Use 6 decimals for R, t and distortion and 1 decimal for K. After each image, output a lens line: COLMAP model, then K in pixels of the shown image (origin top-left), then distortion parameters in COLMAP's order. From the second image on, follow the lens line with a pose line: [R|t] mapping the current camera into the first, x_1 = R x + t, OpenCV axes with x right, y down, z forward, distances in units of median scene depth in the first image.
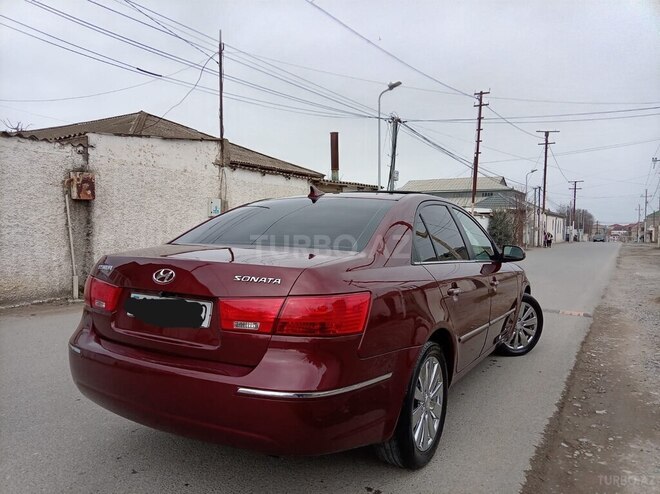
lens RADIAL K [[492.4, 0, 327.8], [0, 492.4, 247.8], [0, 0, 1]] dist [0.032623, -0.057584]
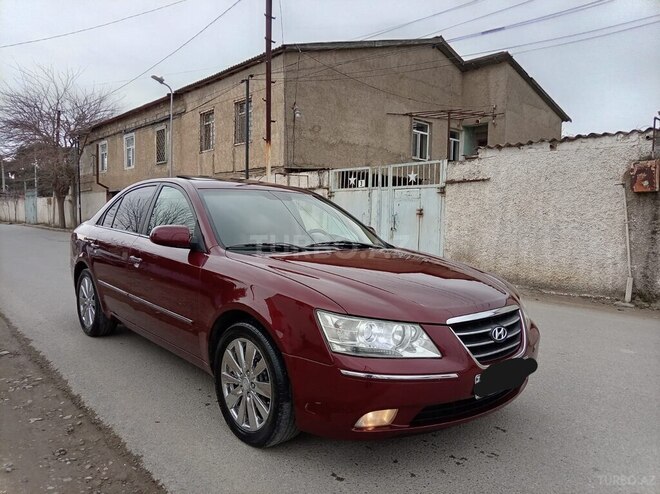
lens RADIAL K [[492.4, 0, 327.8], [0, 492.4, 247.8], [0, 0, 1]] dist [0.032623, -0.057584]
pose [[-0.320988, 0.032252, -0.946534, 0.532581], [-0.068414, 0.996019, 0.057139, -0.010814], [0.944609, 0.083097, -0.317503, 0.781223]]
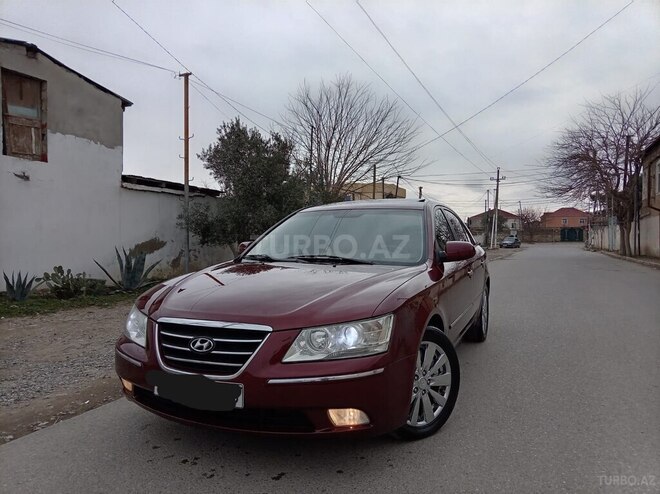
lens RADIAL K [[492.4, 0, 327.8], [0, 492.4, 247.8], [0, 0, 1]] dist [0.032623, -0.057584]
pose [[-0.997439, -0.013315, -0.070270, 0.143613], [-0.017230, 0.998315, 0.055406, -0.022940], [0.069414, 0.056475, -0.995988, 1.092418]]
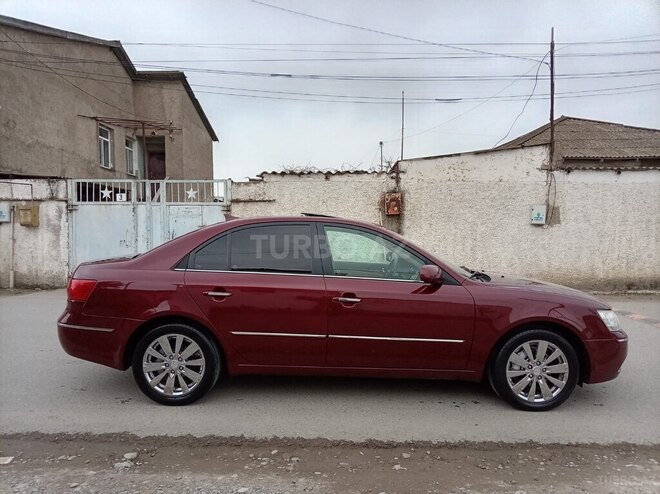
lens RADIAL K [[492.4, 0, 327.8], [0, 492.4, 247.8], [0, 0, 1]] dist [0.032623, -0.057584]
pose [[0.495728, 0.020554, -0.868235, 0.553258], [-0.030947, 0.999503, 0.005992, -0.013395], [0.867926, 0.023899, 0.496117, 0.225198]]
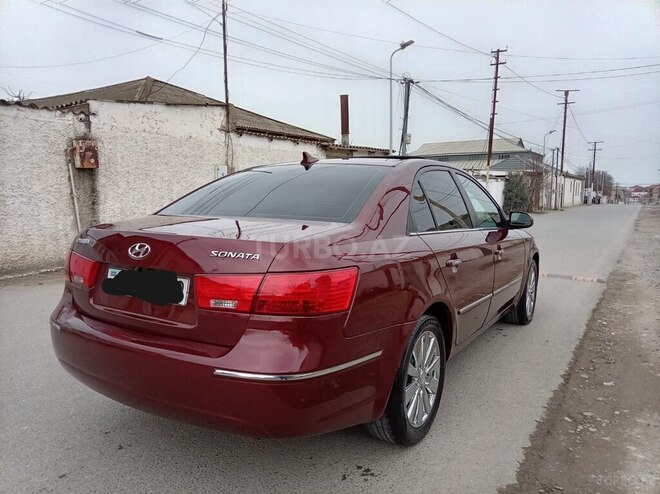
lens RADIAL K [[485.6, 0, 326.1], [0, 485.6, 246.2], [0, 0, 1]] dist [0.027860, -0.052615]
pose [[0.999228, -0.005552, -0.038896, 0.025035], [0.008281, 0.997488, 0.070354, -0.006043], [0.038408, -0.070622, 0.996763, 0.030105]]
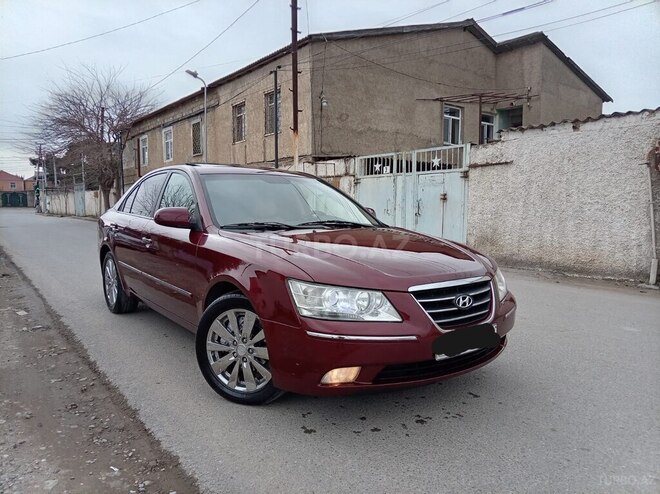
lens RADIAL K [[492.4, 0, 327.8], [0, 492.4, 247.8], [0, 0, 1]] dist [0.032623, -0.057584]
pose [[-0.398548, 0.054494, -0.915527, 0.541046], [-0.052810, 0.995213, 0.082226, -0.004538], [0.915626, 0.081120, -0.393763, 0.833514]]
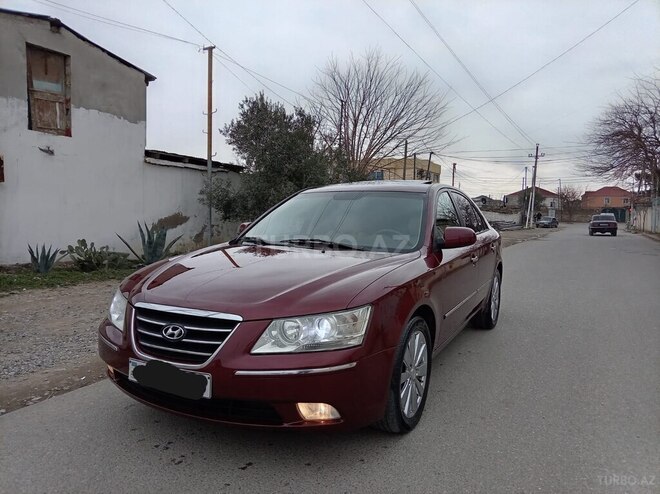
lens RADIAL K [[492.4, 0, 327.8], [0, 492.4, 247.8], [0, 0, 1]] dist [0.032623, -0.057584]
pose [[-0.999454, -0.032851, -0.003650, 0.107361], [-0.033053, 0.993623, 0.107801, -0.031892], [0.000085, 0.107862, -0.994166, 1.082254]]
